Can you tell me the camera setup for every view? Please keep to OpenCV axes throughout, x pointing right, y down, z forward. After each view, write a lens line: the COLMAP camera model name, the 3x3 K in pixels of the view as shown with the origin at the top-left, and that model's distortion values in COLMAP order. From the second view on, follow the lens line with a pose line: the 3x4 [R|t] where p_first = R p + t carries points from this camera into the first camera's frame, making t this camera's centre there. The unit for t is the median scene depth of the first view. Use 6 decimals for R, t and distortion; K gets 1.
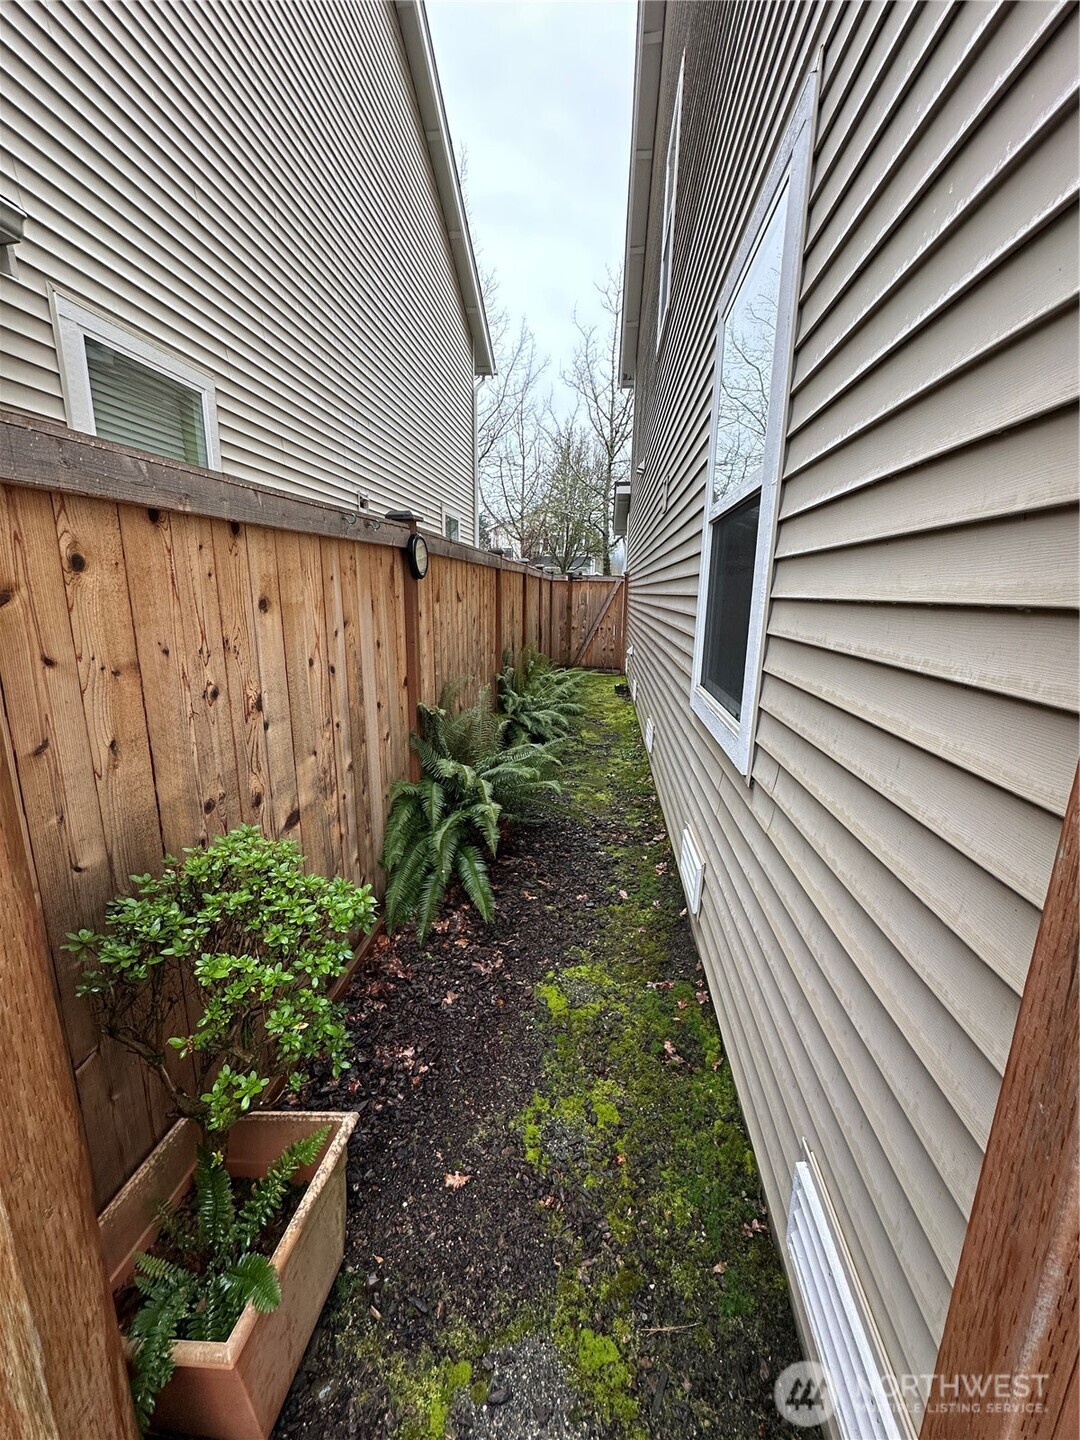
lens RADIAL K [[571.2, 0, 540.2], [0, 571.2, 719.2], [0, 0, 1]] dist [-0.001607, -0.000069]
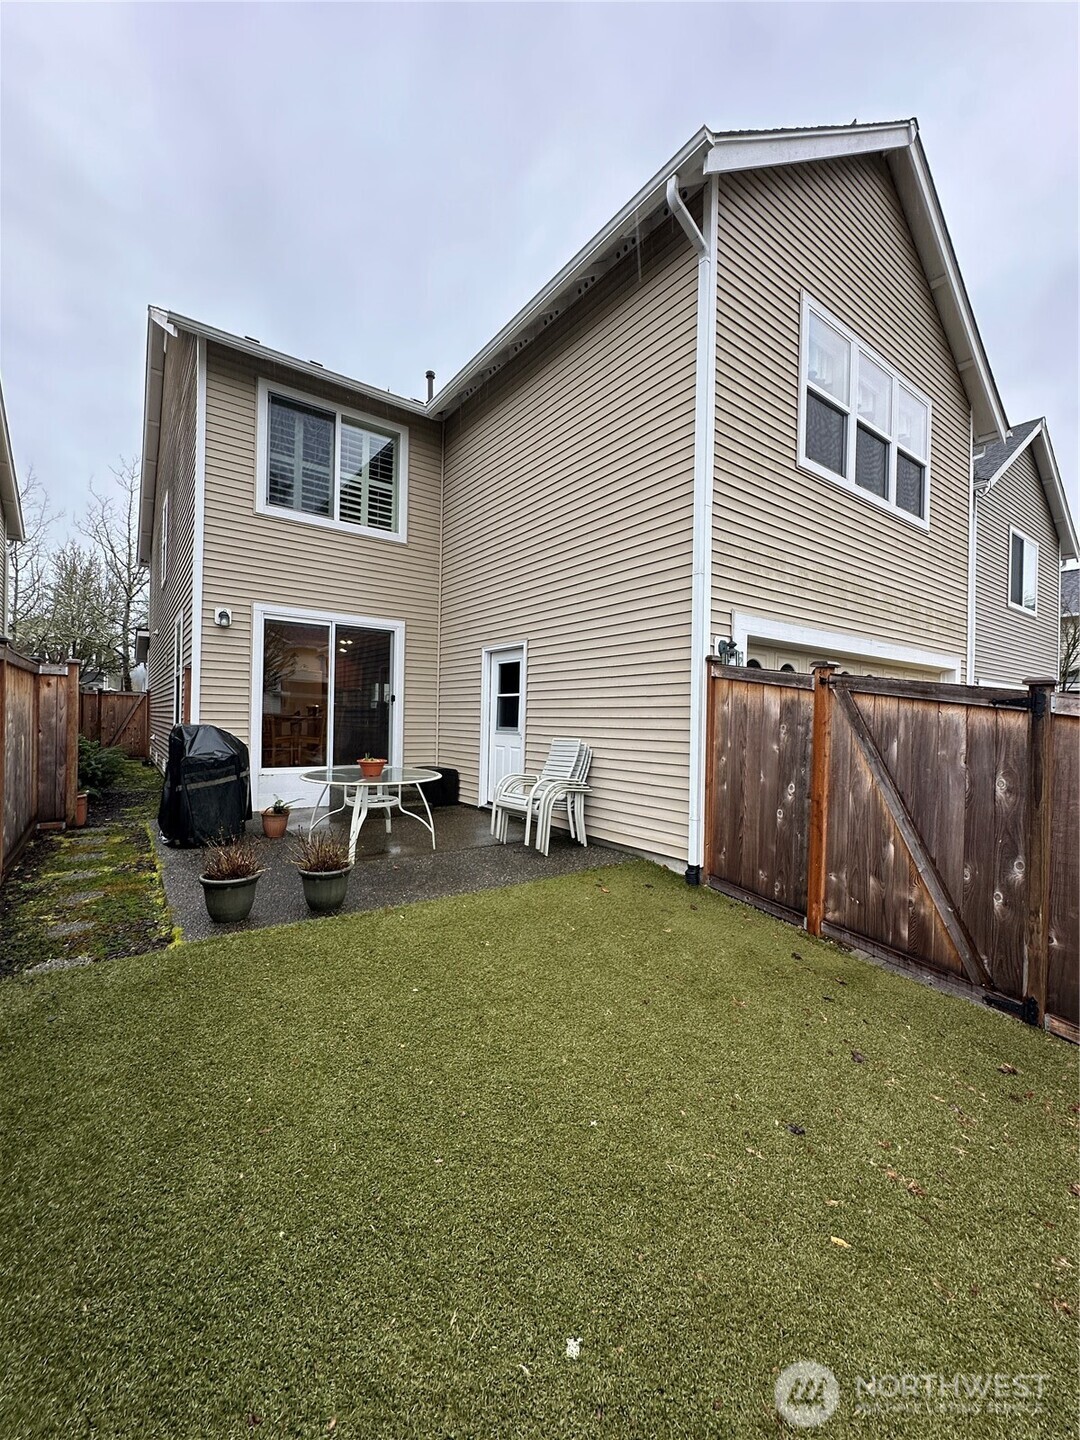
lens RADIAL K [[571.2, 0, 540.3], [0, 571.2, 720.0], [0, 0, 1]] dist [-0.001607, -0.000069]
pose [[0.733571, -0.002735, 0.679608, -0.063988], [0.141403, 0.978721, -0.148693, 0.107921], [-0.664740, 0.205176, 0.718348, -0.424639]]
